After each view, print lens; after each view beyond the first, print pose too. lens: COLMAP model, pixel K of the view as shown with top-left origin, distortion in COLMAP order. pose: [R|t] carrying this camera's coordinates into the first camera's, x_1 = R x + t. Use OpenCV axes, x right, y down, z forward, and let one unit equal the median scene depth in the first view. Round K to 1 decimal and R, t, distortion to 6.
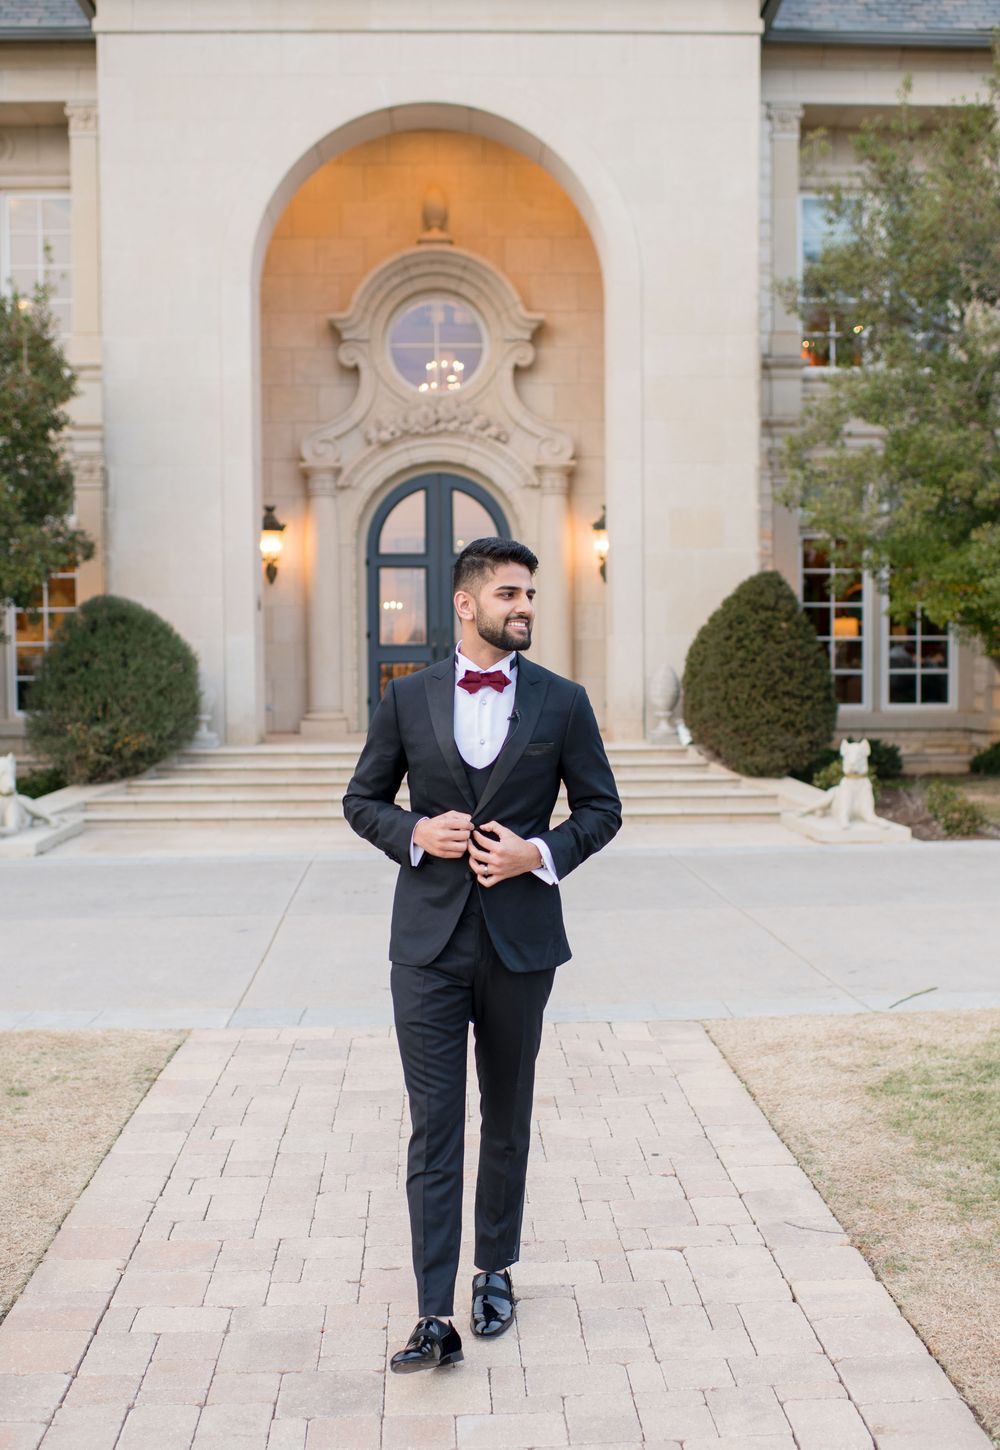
lens RADIAL K [[1647.9, 0, 498.5], [0, 1647.9, 789.7], [0, 0, 1]] dist [-0.071692, -0.019735]
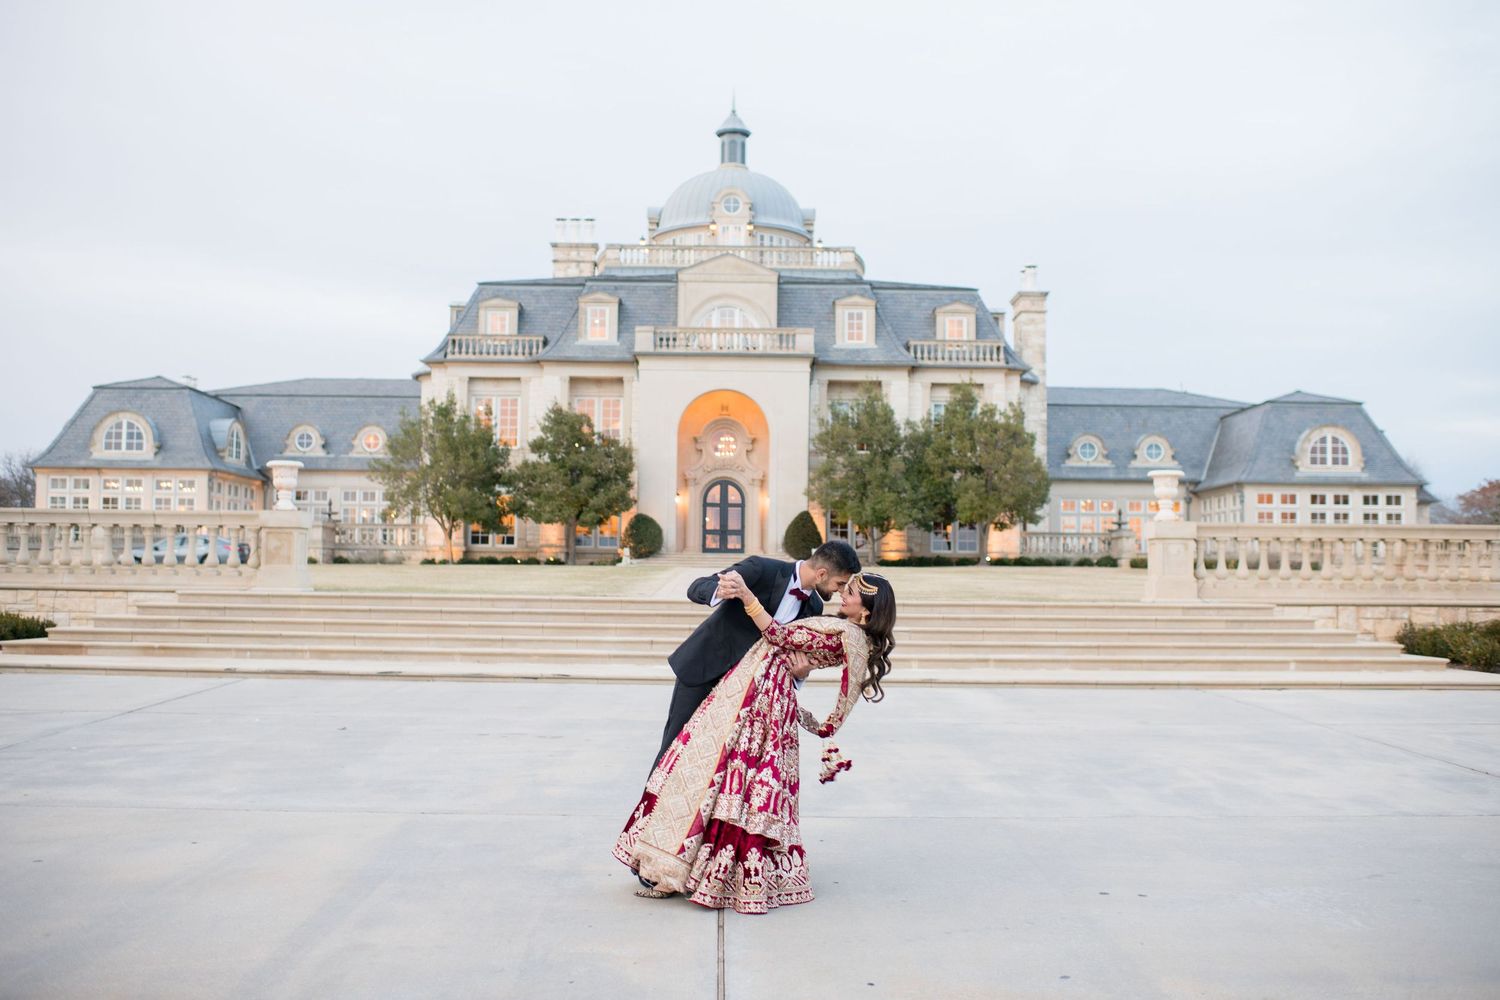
lens RADIAL K [[1457.9, 0, 750.0], [0, 1457.9, 500.0], [0, 0, 1]] dist [-0.079405, 0.012375]
pose [[0.999668, 0.019643, -0.016675, 0.086927], [-0.021528, 0.992344, -0.121612, 0.275792], [0.014159, 0.121930, 0.992438, -2.537861]]
